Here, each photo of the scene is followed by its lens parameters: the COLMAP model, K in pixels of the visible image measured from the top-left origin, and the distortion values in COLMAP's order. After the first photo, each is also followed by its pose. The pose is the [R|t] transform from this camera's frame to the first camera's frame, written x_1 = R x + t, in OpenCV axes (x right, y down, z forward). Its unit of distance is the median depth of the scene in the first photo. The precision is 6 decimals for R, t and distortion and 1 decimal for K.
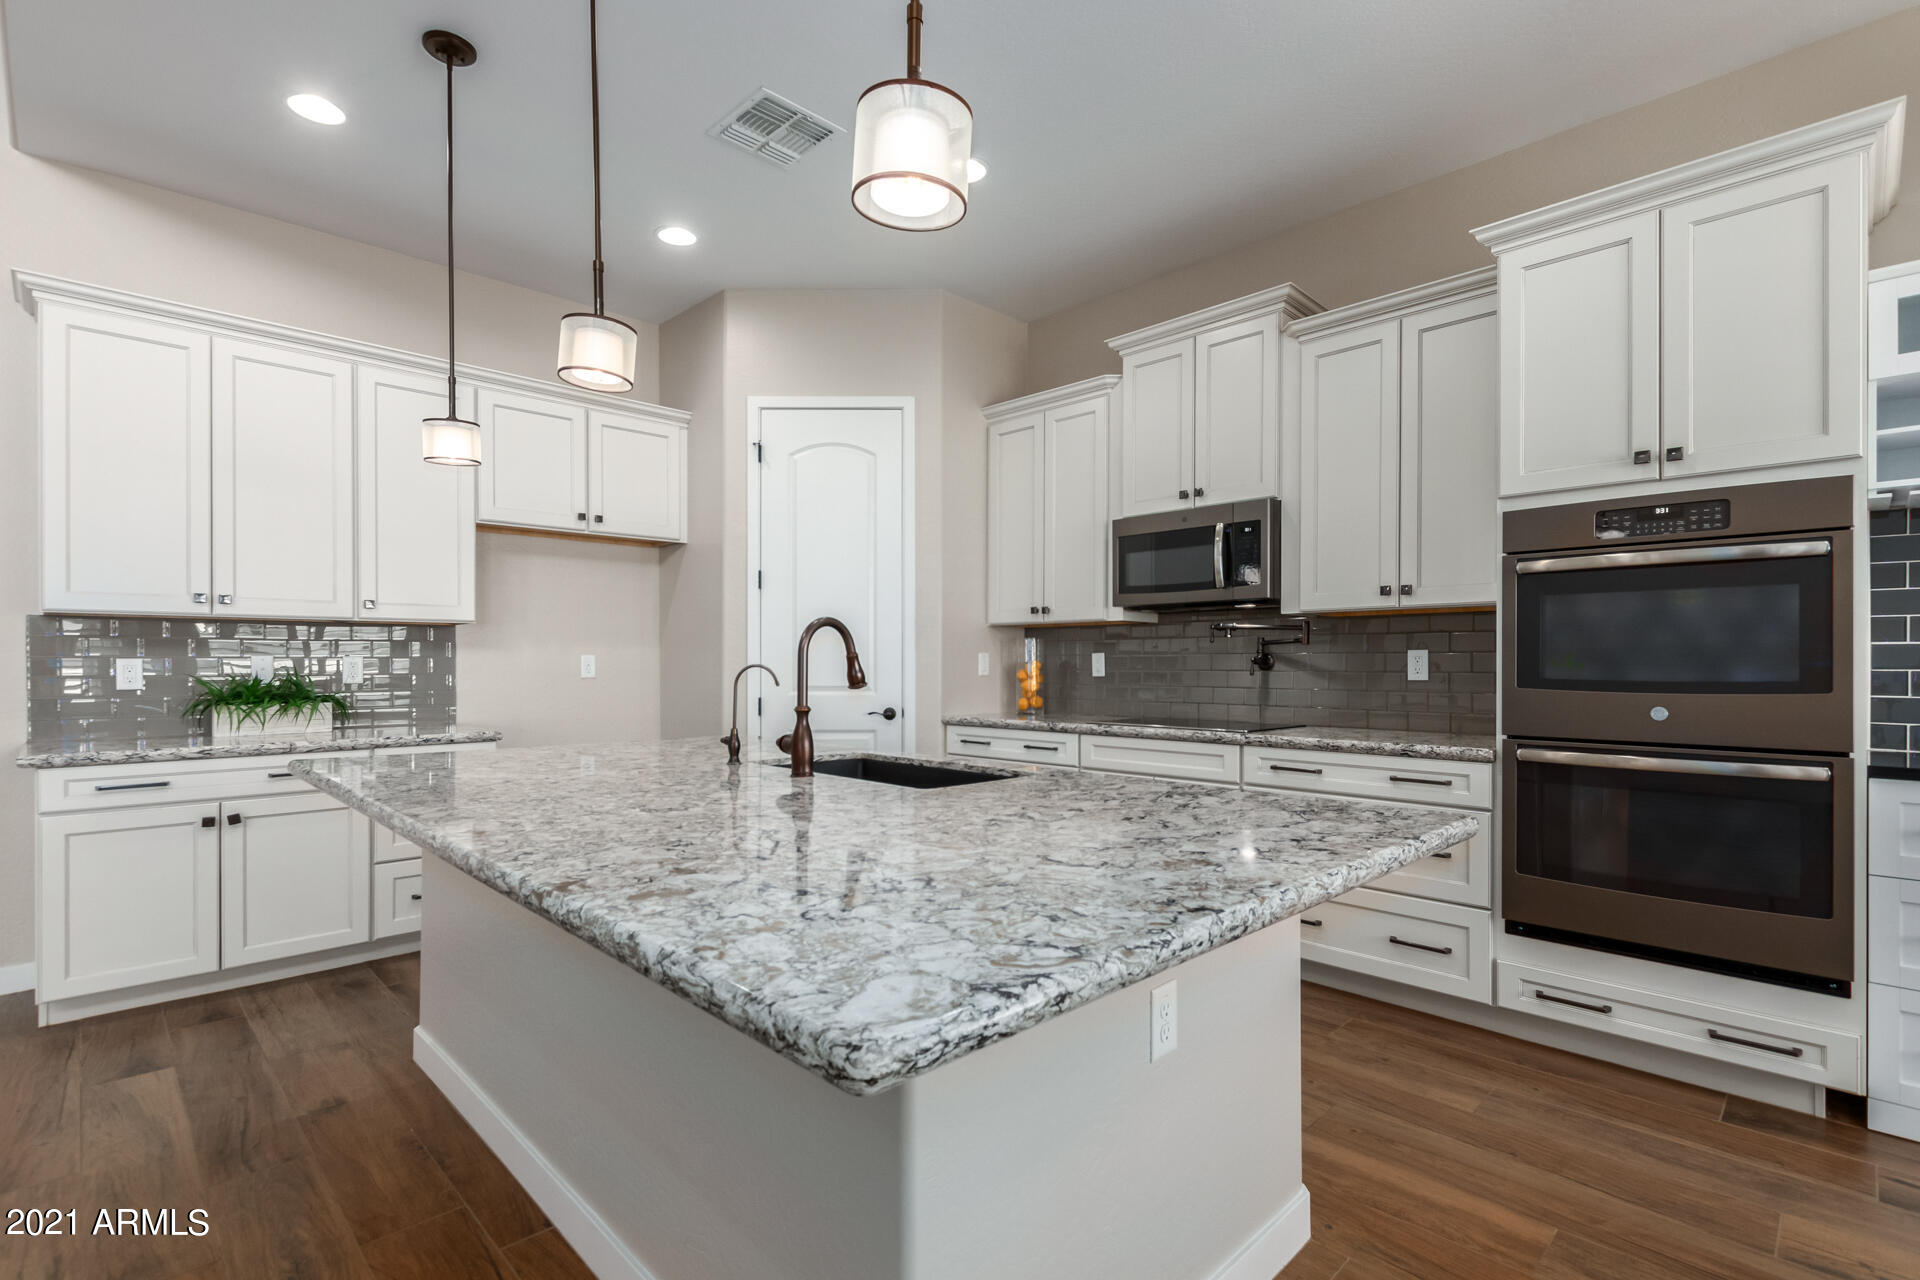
lens RADIAL K [[890.3, 0, 964.3], [0, 890.3, 661.8], [0, 0, 1]] dist [0.001566, -0.001847]
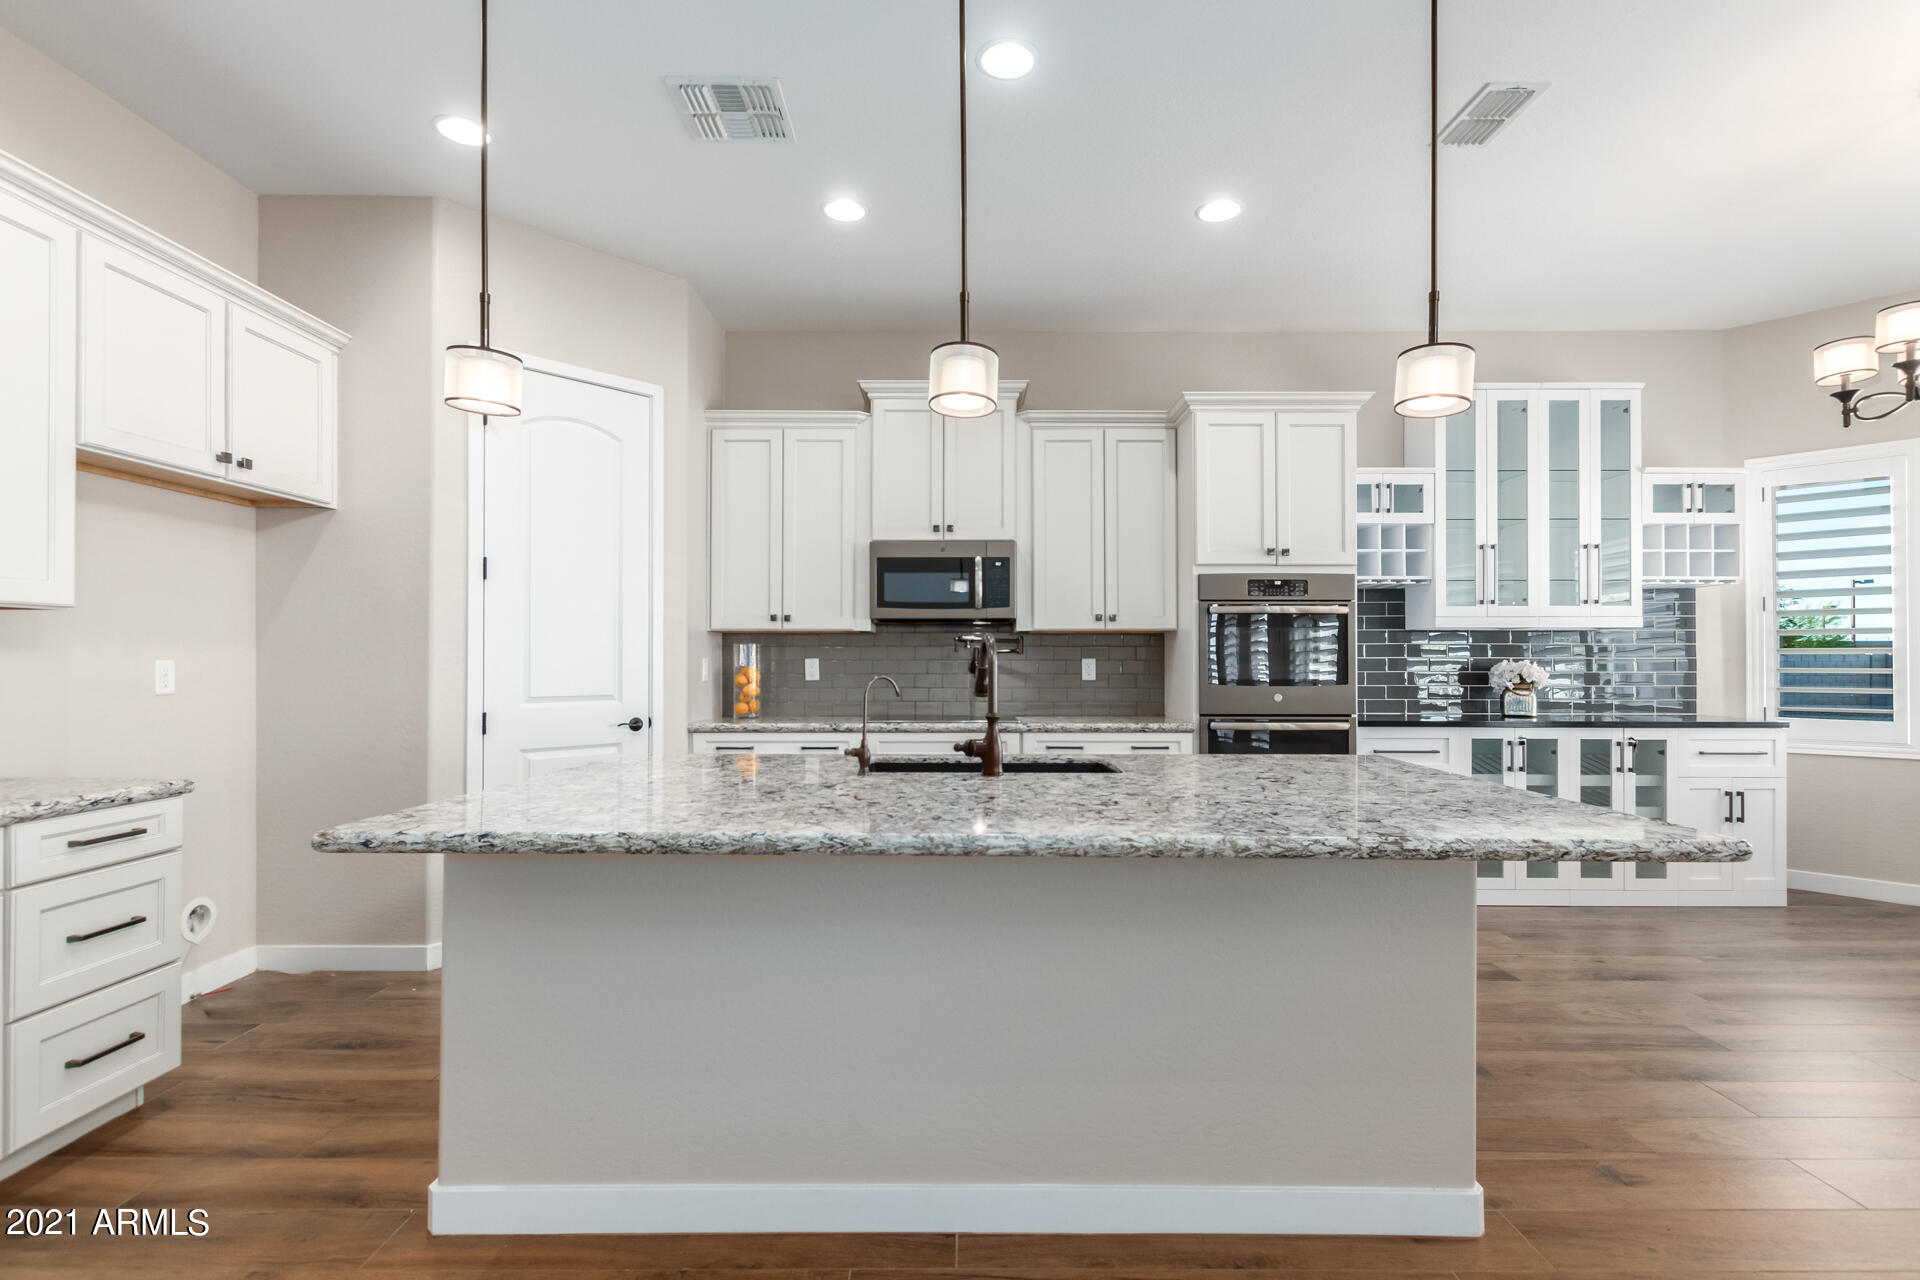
lens RADIAL K [[890.3, 0, 948.6], [0, 890.3, 655.5], [0, 0, 1]] dist [0.001566, -0.001847]
pose [[0.703552, 0.004526, 0.710629, -0.613595], [-0.001575, 0.999987, -0.004810, -0.010823], [-0.710642, 0.002264, 0.703550, 0.146540]]
